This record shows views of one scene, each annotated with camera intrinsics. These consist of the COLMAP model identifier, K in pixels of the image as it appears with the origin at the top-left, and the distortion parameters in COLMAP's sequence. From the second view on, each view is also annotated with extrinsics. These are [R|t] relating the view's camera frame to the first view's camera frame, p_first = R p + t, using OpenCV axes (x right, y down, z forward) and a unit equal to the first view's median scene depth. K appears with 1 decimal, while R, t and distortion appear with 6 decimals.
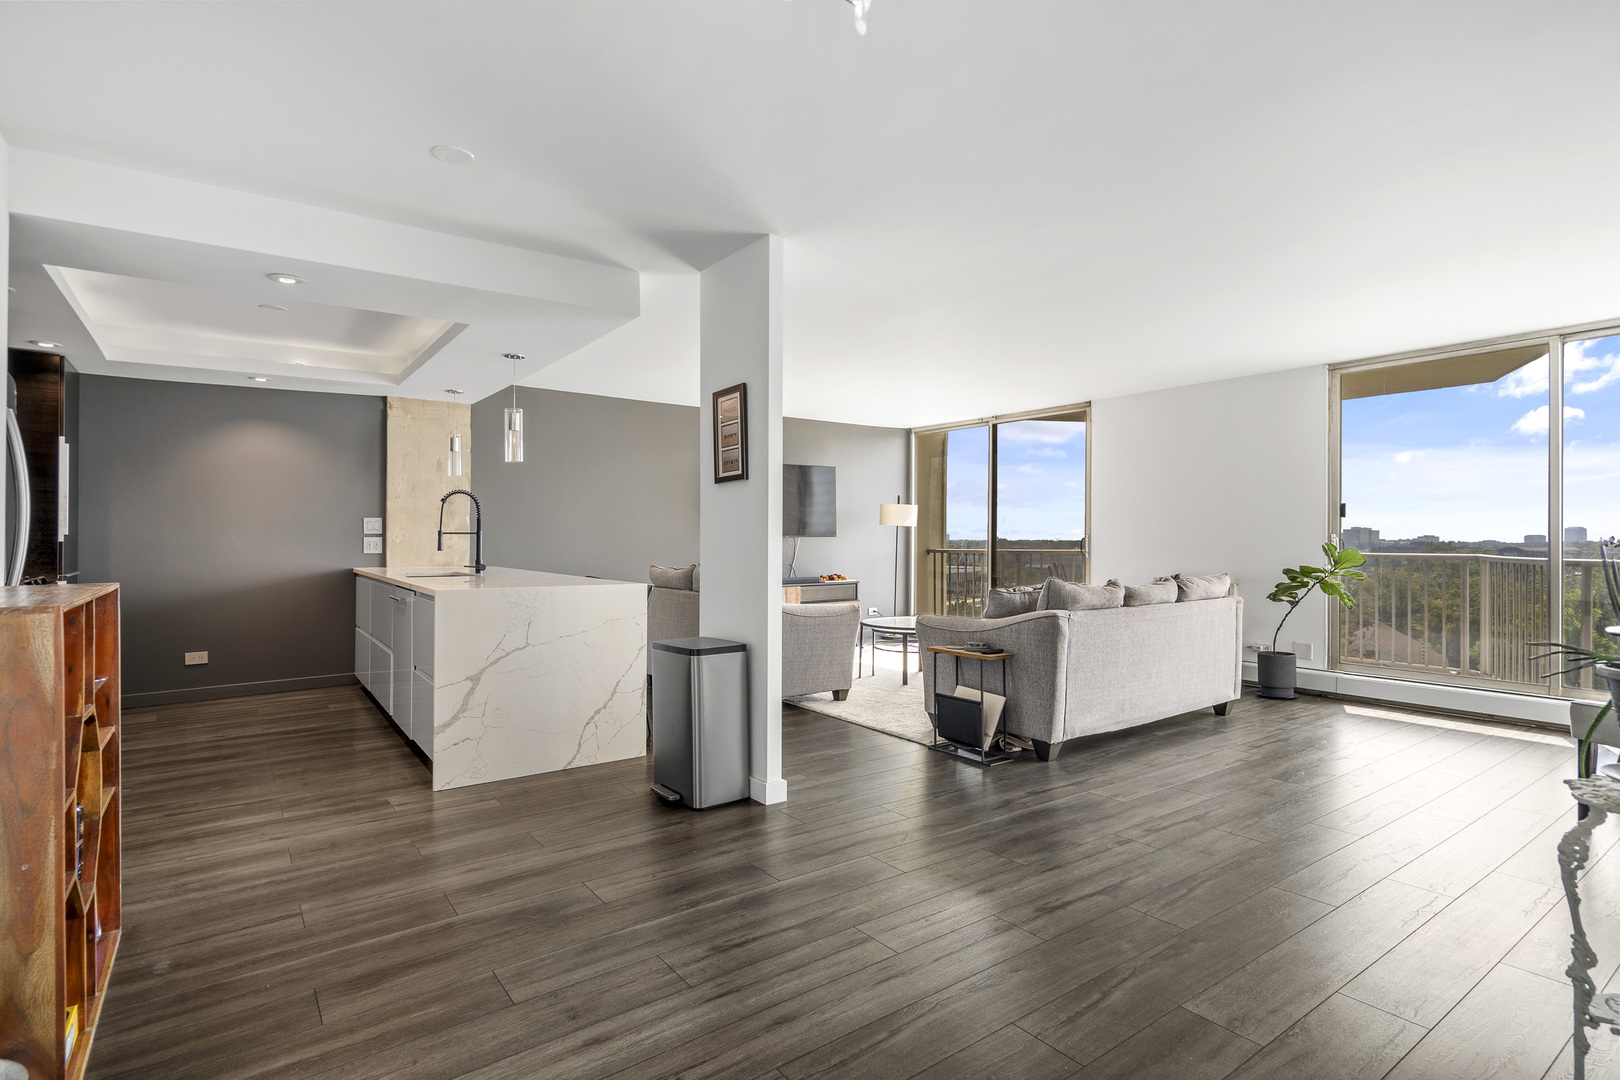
lens RADIAL K [[811.7, 0, 819.2], [0, 811.7, 514.6], [0, 0, 1]] dist [-0.002983, 0.000975]
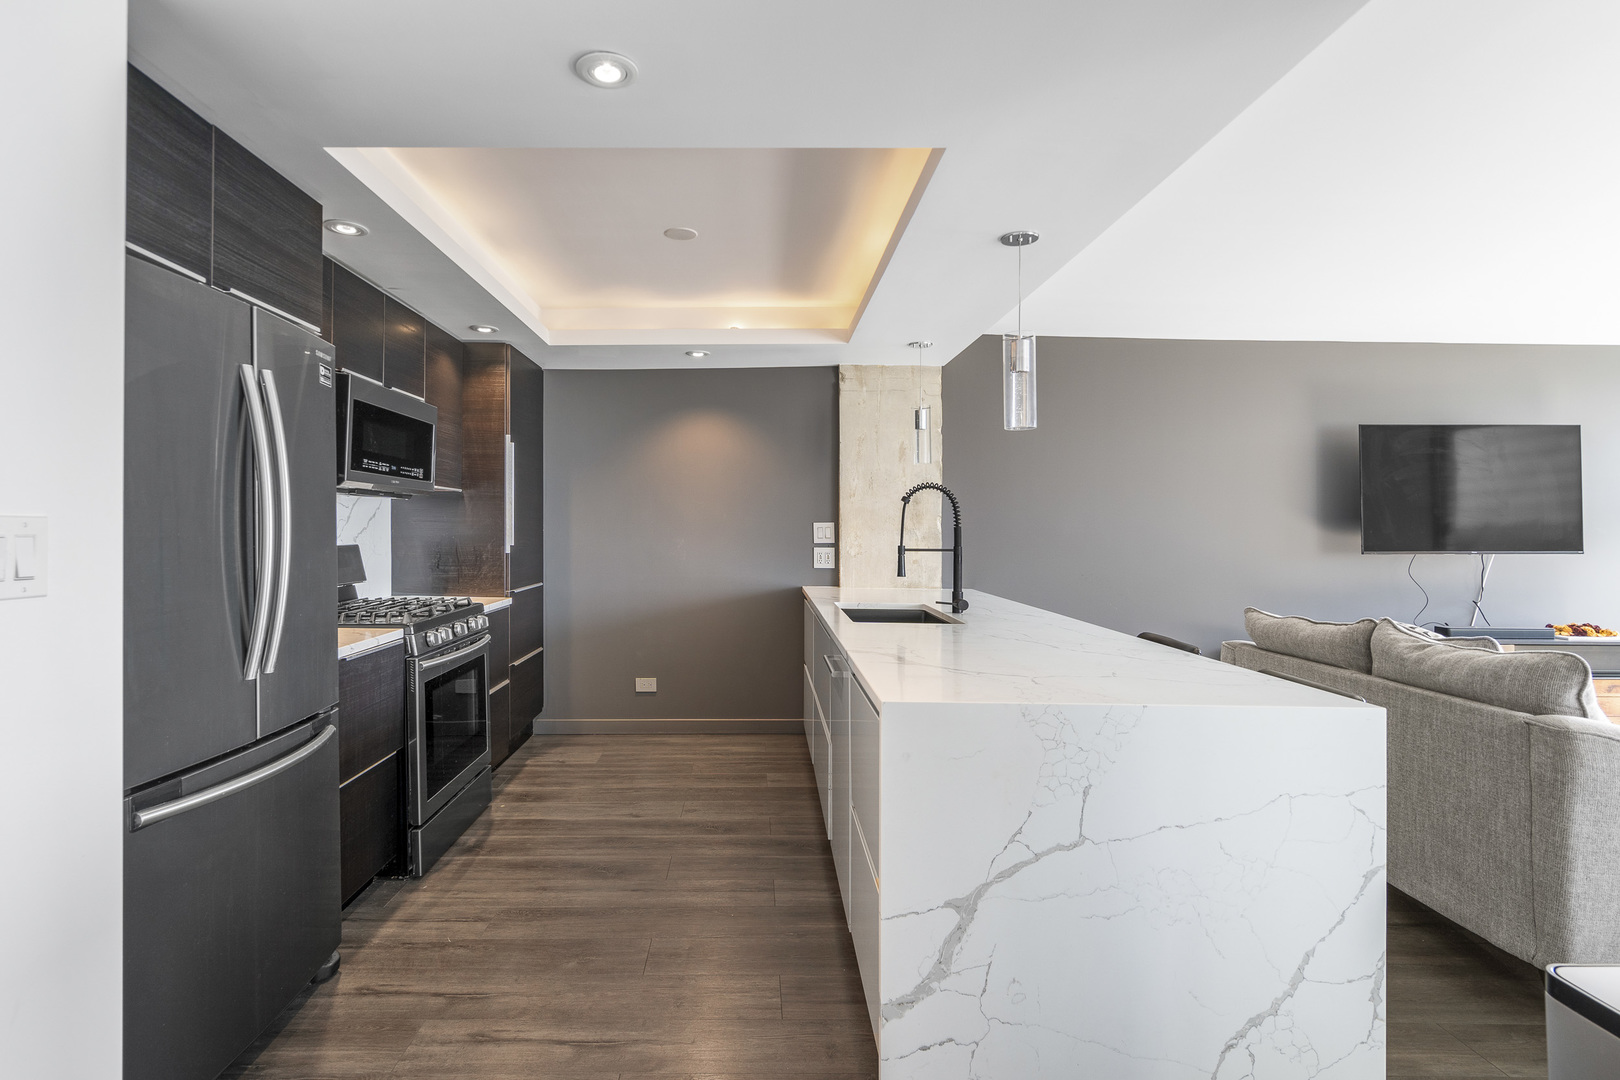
lens RADIAL K [[774.3, 0, 745.4], [0, 774.3, 521.4], [0, 0, 1]] dist [-0.010391, -0.000614]
pose [[0.797581, 0.001014, -0.603211, -0.159890], [0.009130, 0.999864, 0.013752, -0.008233], [0.603142, -0.016476, 0.797463, 0.357579]]
